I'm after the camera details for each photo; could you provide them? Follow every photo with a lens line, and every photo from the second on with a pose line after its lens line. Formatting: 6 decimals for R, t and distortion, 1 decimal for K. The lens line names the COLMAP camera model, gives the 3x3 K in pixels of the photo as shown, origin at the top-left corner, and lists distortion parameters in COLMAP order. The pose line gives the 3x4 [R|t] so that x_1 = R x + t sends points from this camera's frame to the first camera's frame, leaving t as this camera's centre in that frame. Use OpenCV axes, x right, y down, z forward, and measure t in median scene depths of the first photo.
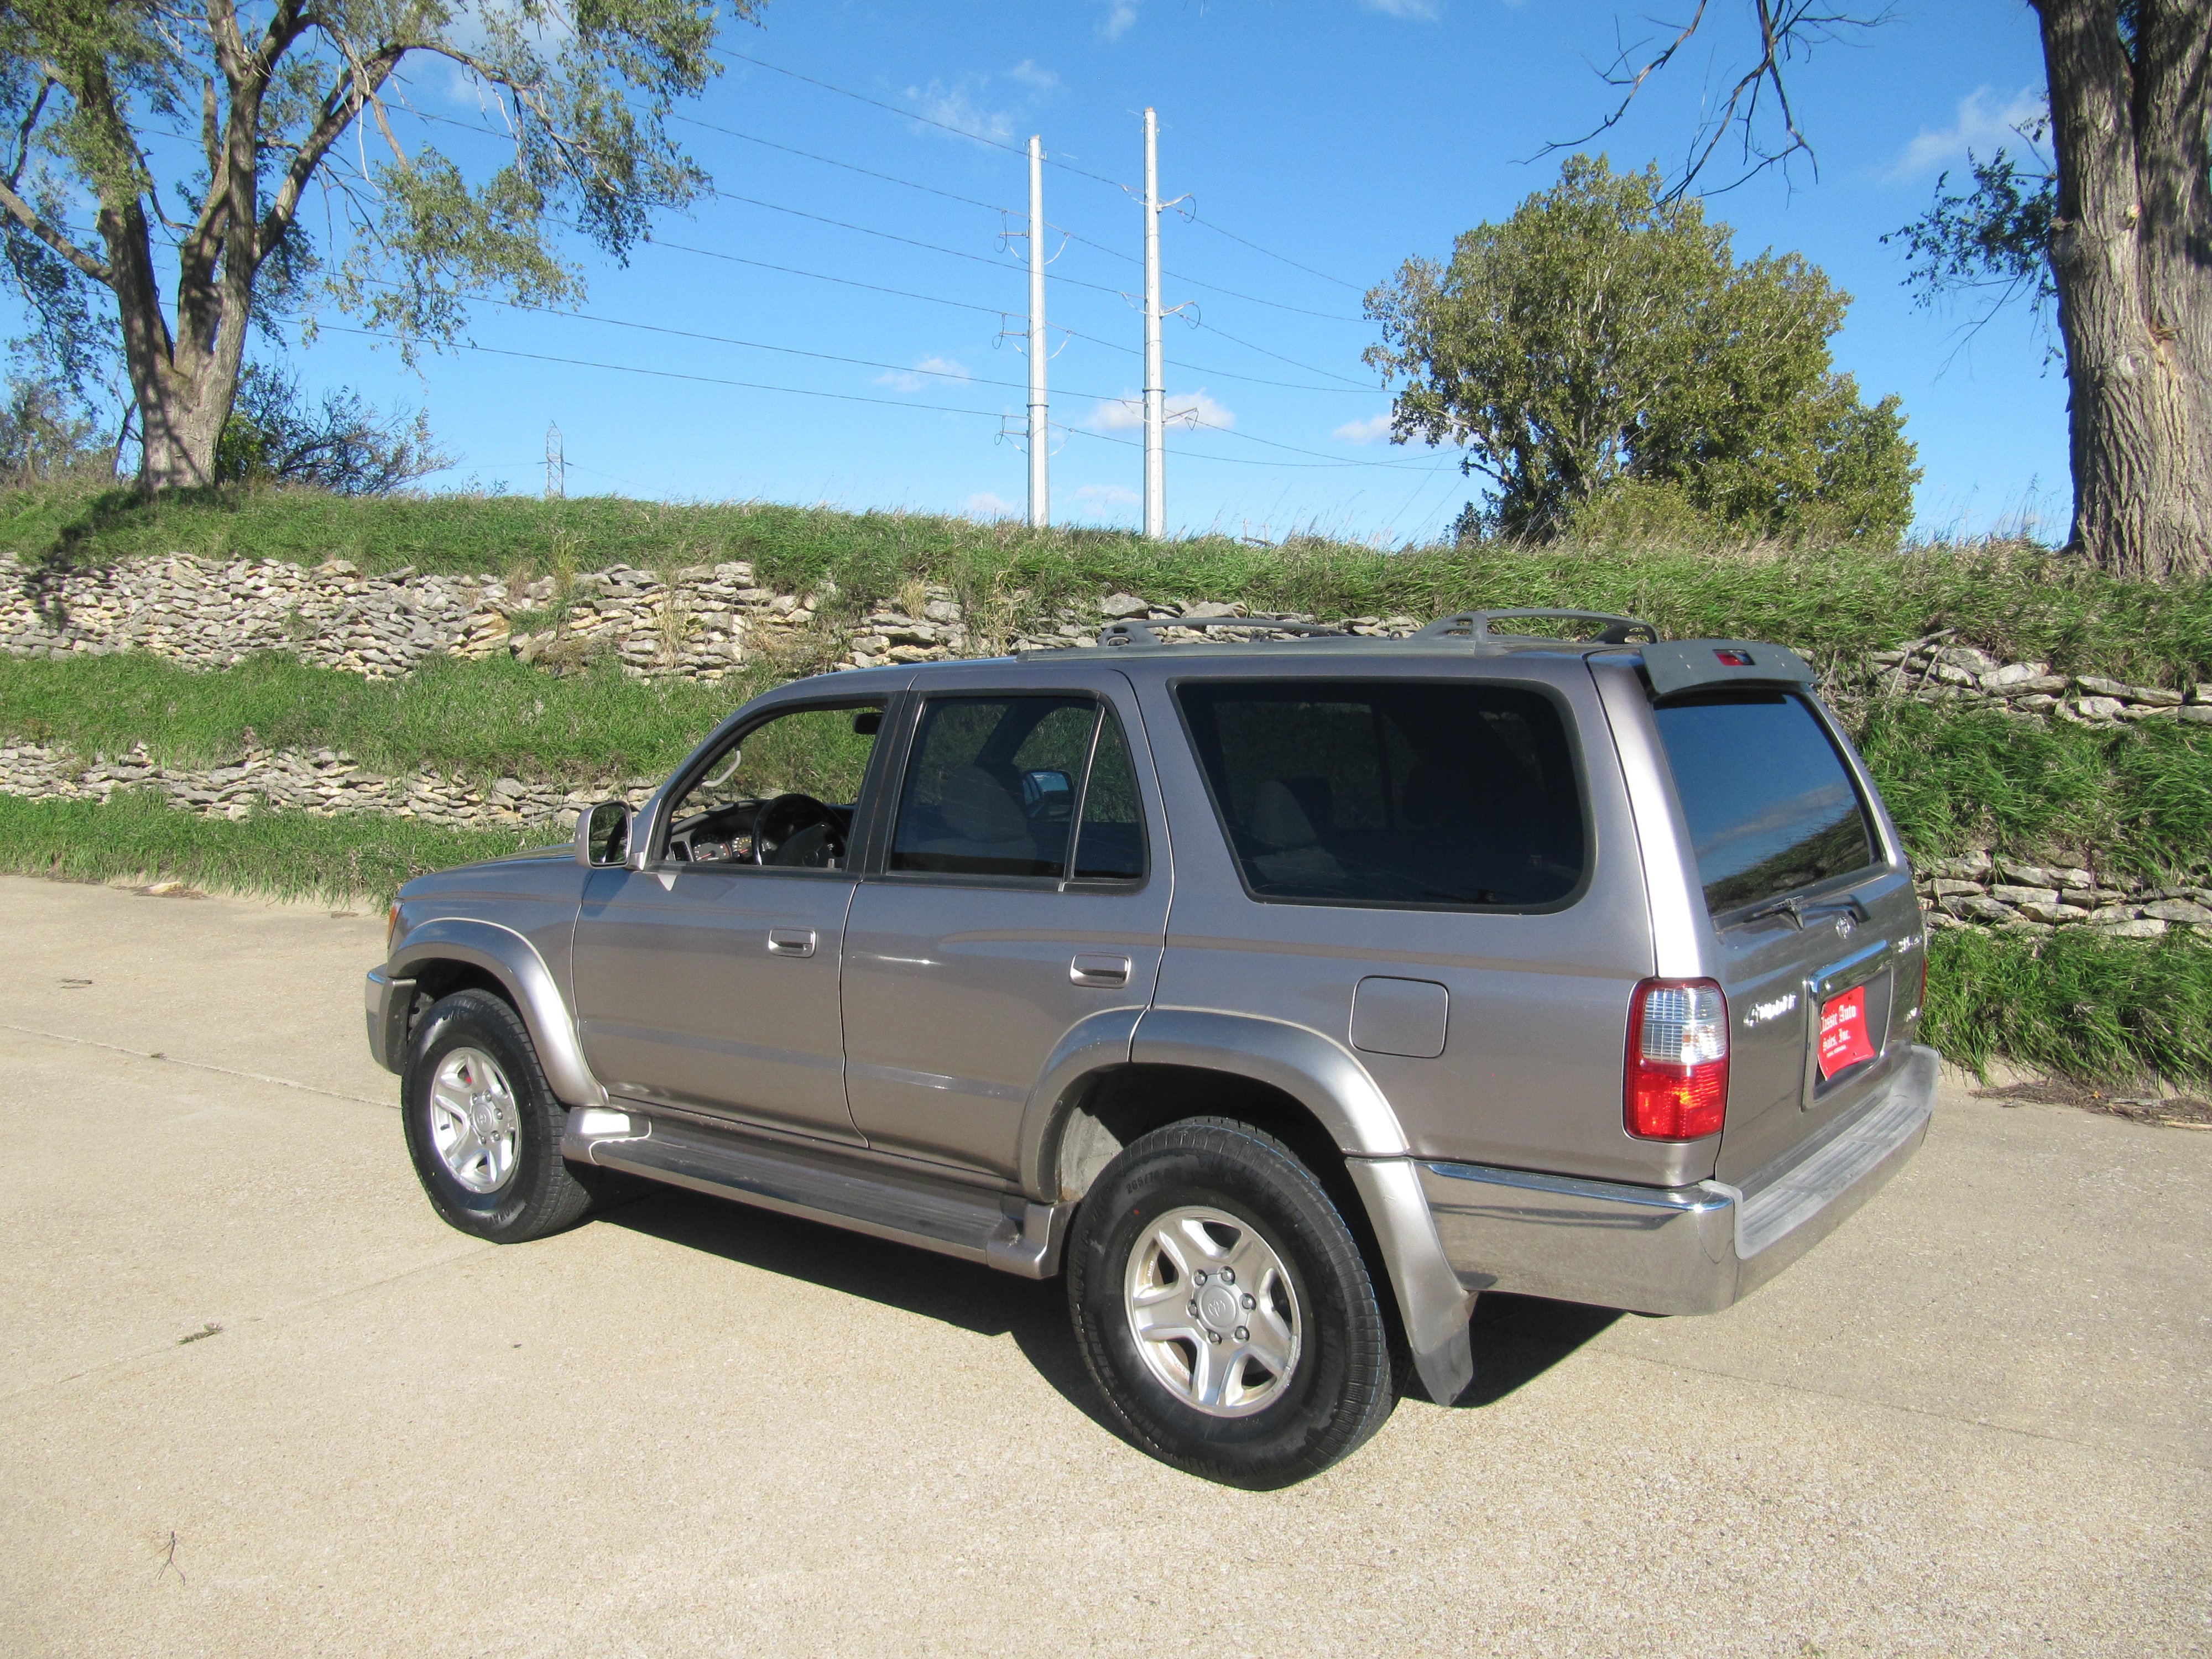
lens RADIAL K [[1816.8, 0, 1109.9], [0, 1816.8, 821.2], [0, 0, 1]] dist [-0.054190, 0.021061]
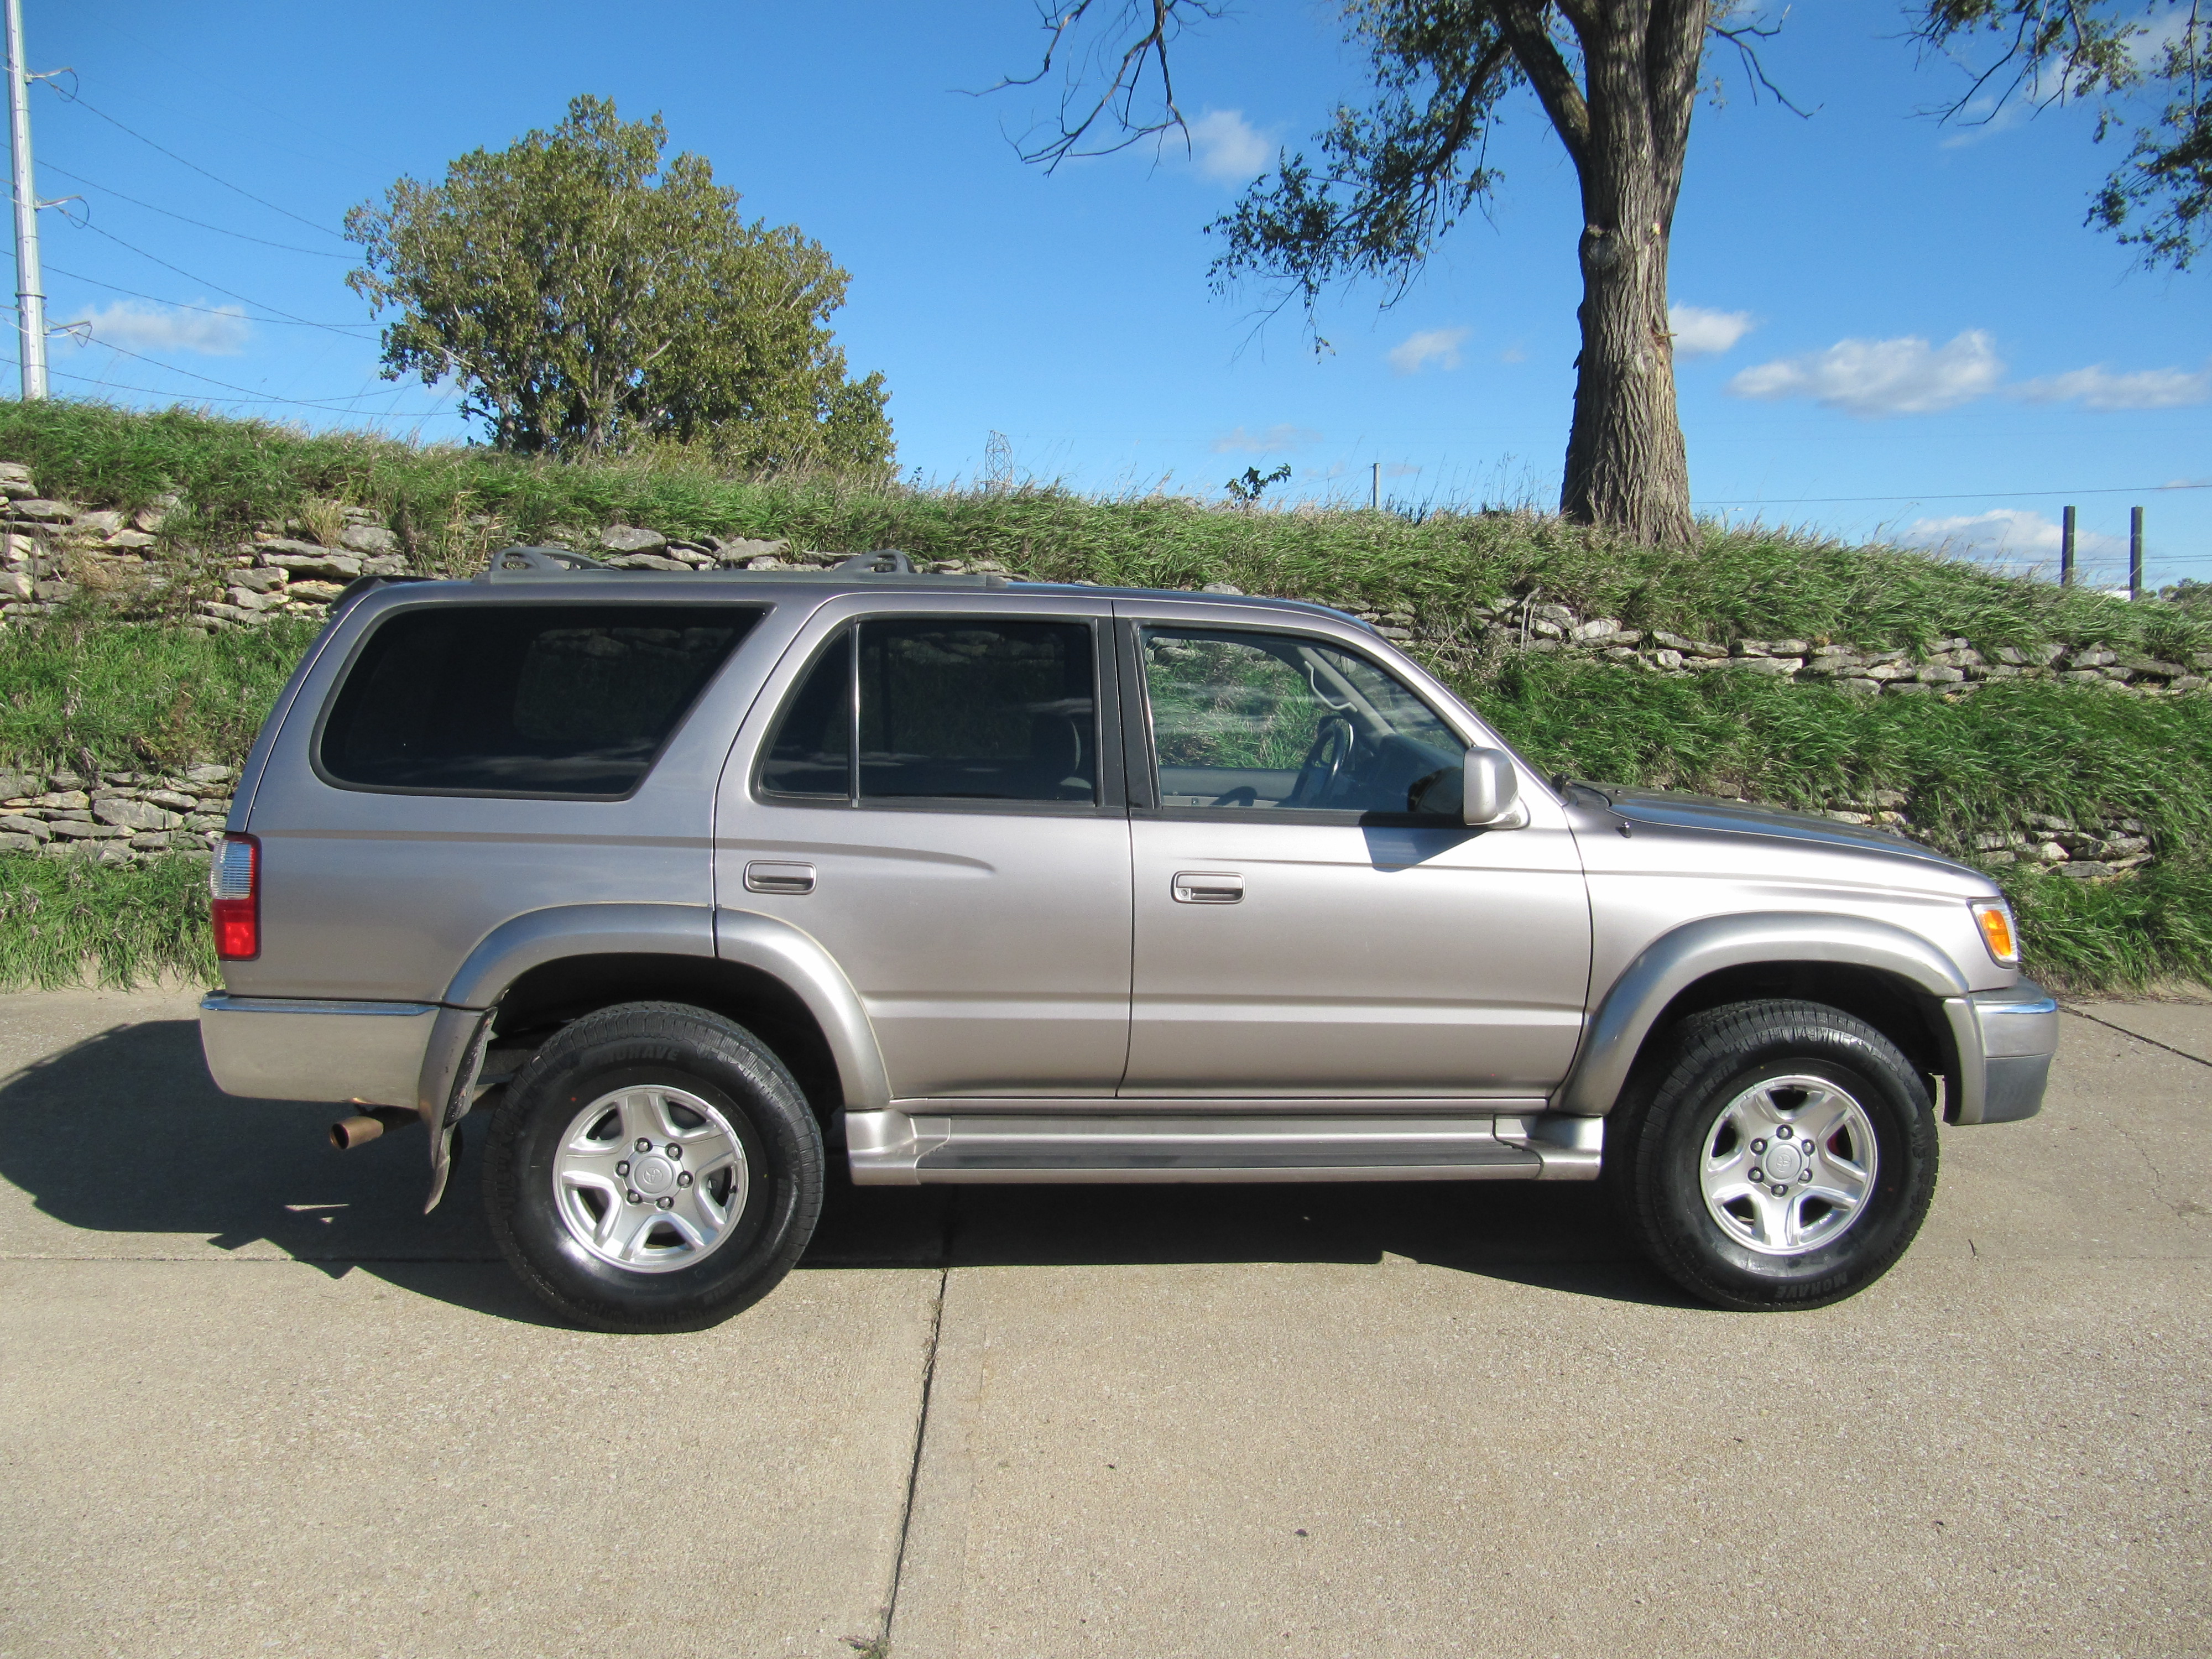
lens RADIAL K [[1816.8, 0, 1119.0], [0, 1816.8, 838.1], [0, 0, 1]] dist [-0.054190, 0.021061]
pose [[0.827212, -0.050787, 0.559590, -0.240441], [0.033814, 0.998601, 0.040647, -0.004569], [-0.560872, -0.014702, 0.827772, 0.140851]]
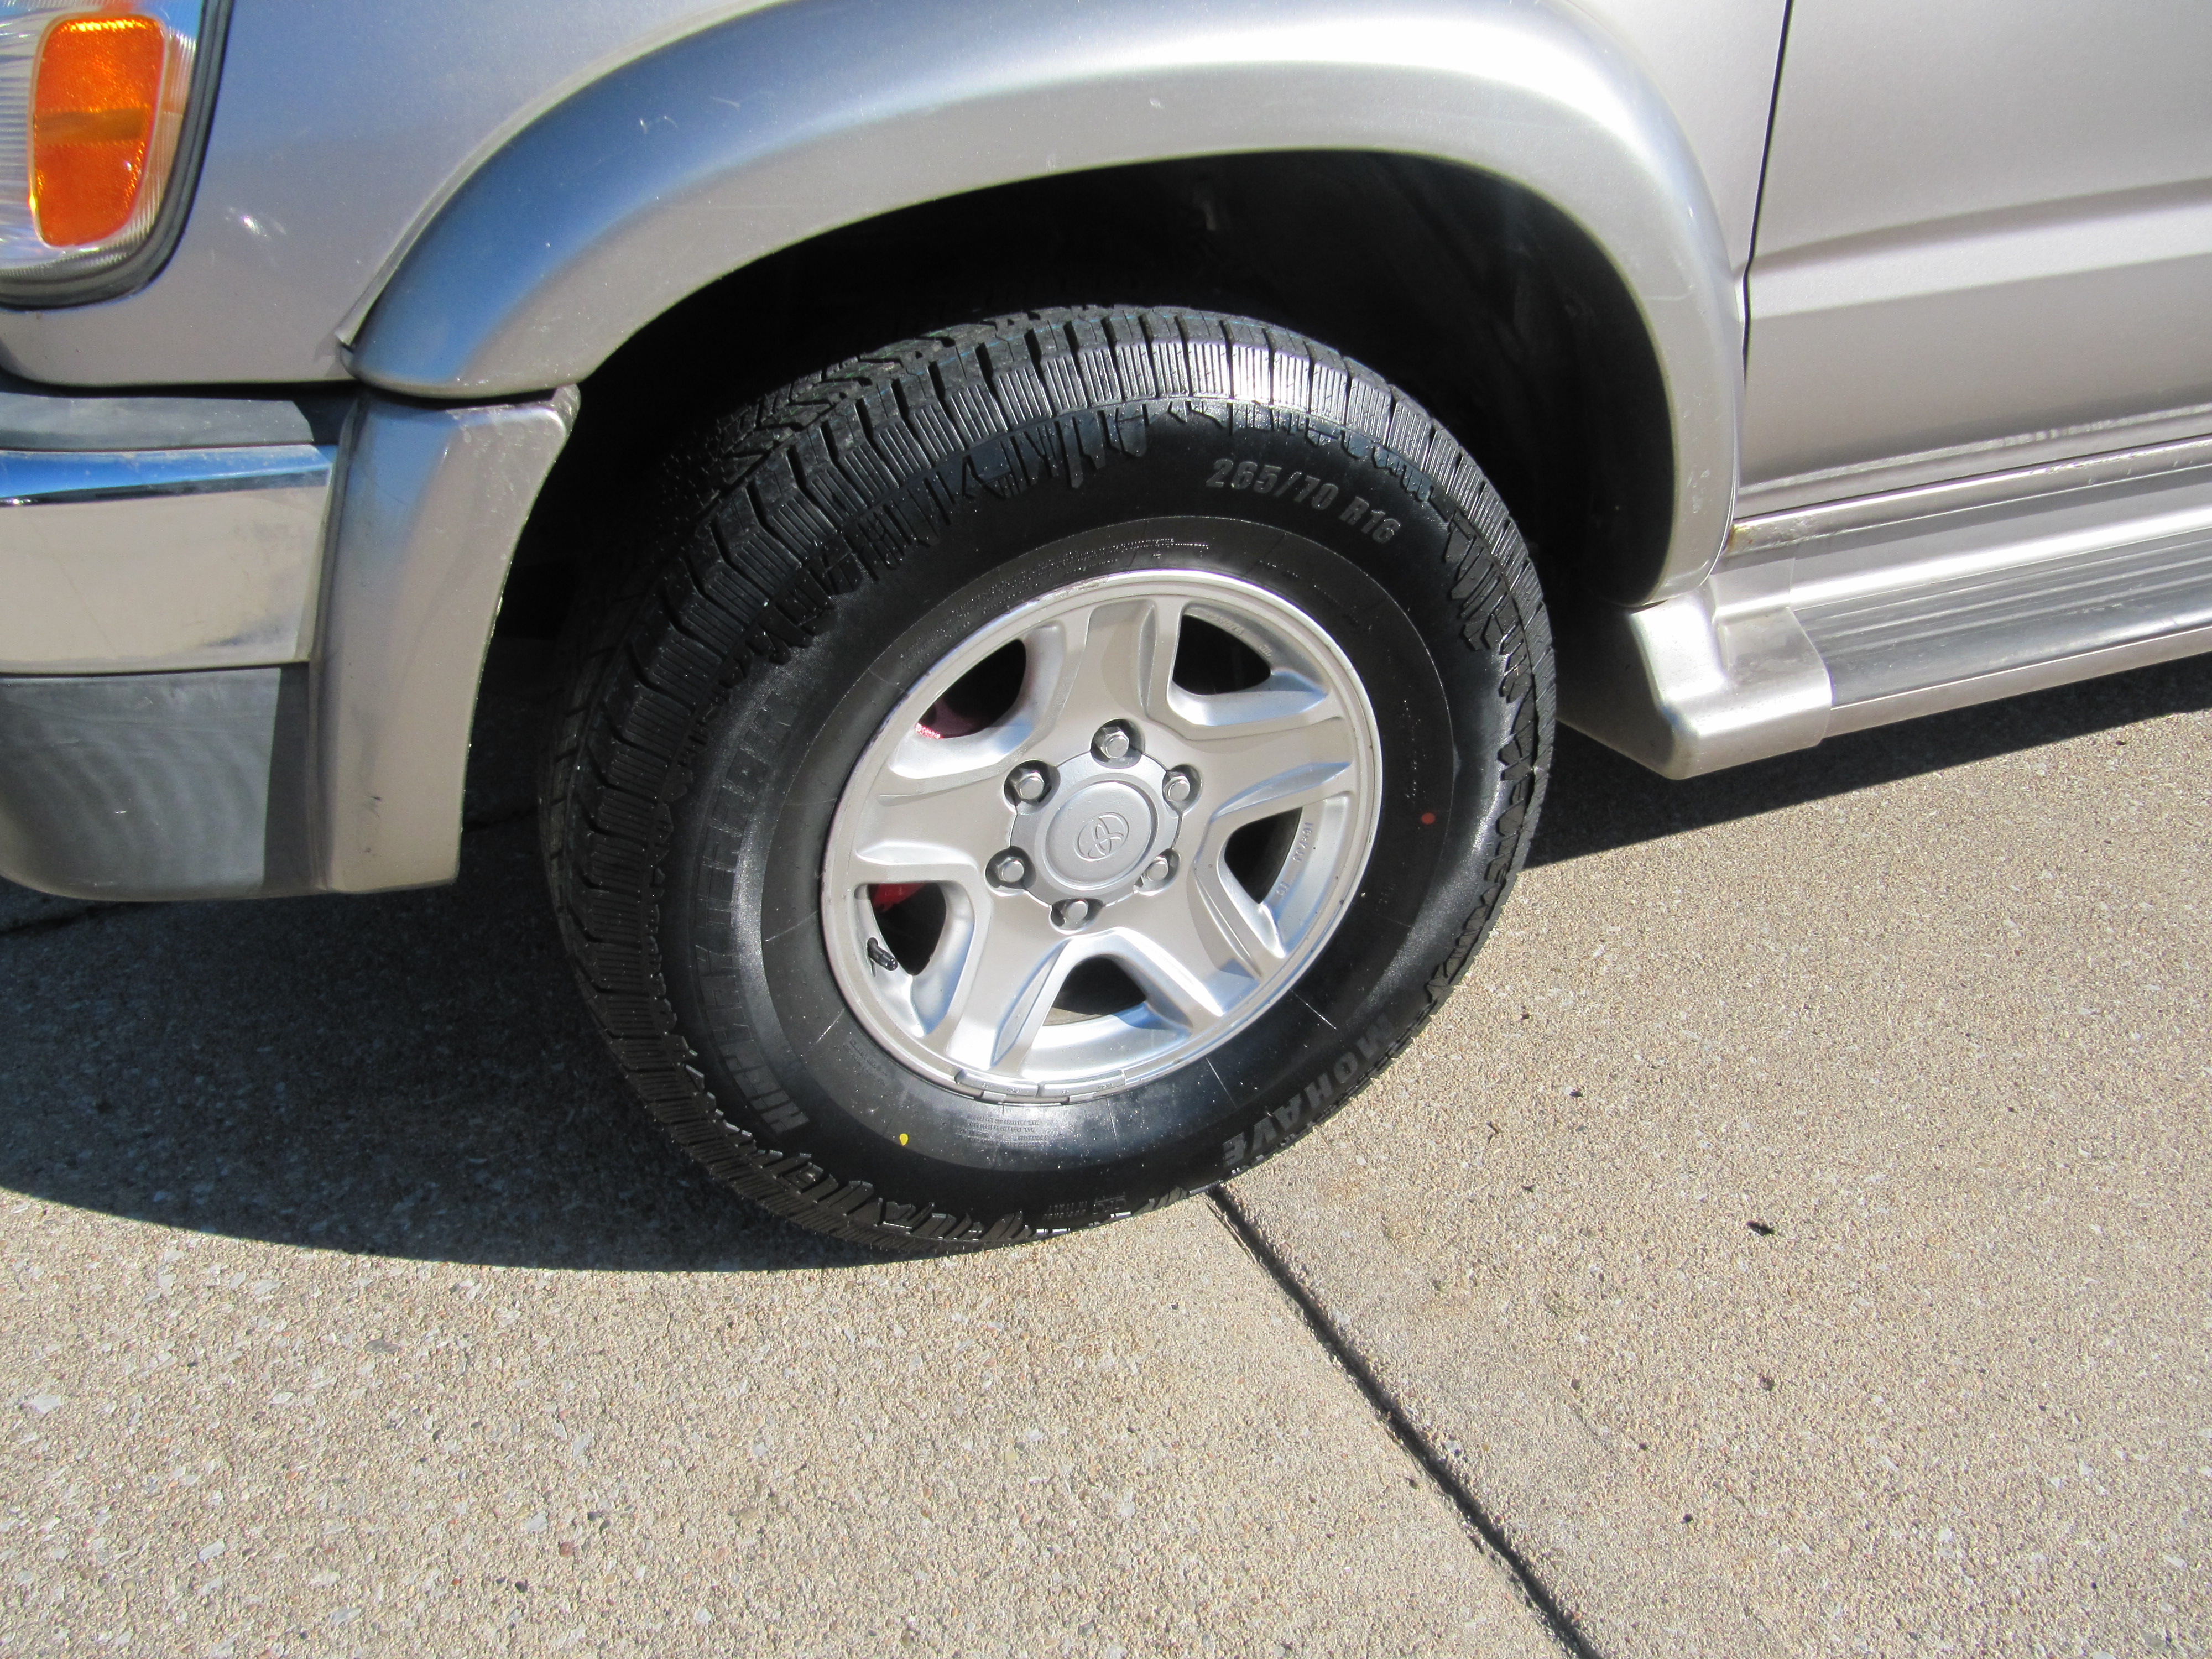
lens RADIAL K [[1816.8, 0, 1106.4], [0, 1816.8, 845.5], [0, 0, 1]] dist [-0.054190, 0.021061]
pose [[0.523958, -0.453392, 0.721044, -0.195322], [0.080716, 0.869170, 0.487881, 0.016313], [-0.847911, -0.197429, 0.492004, 0.323517]]
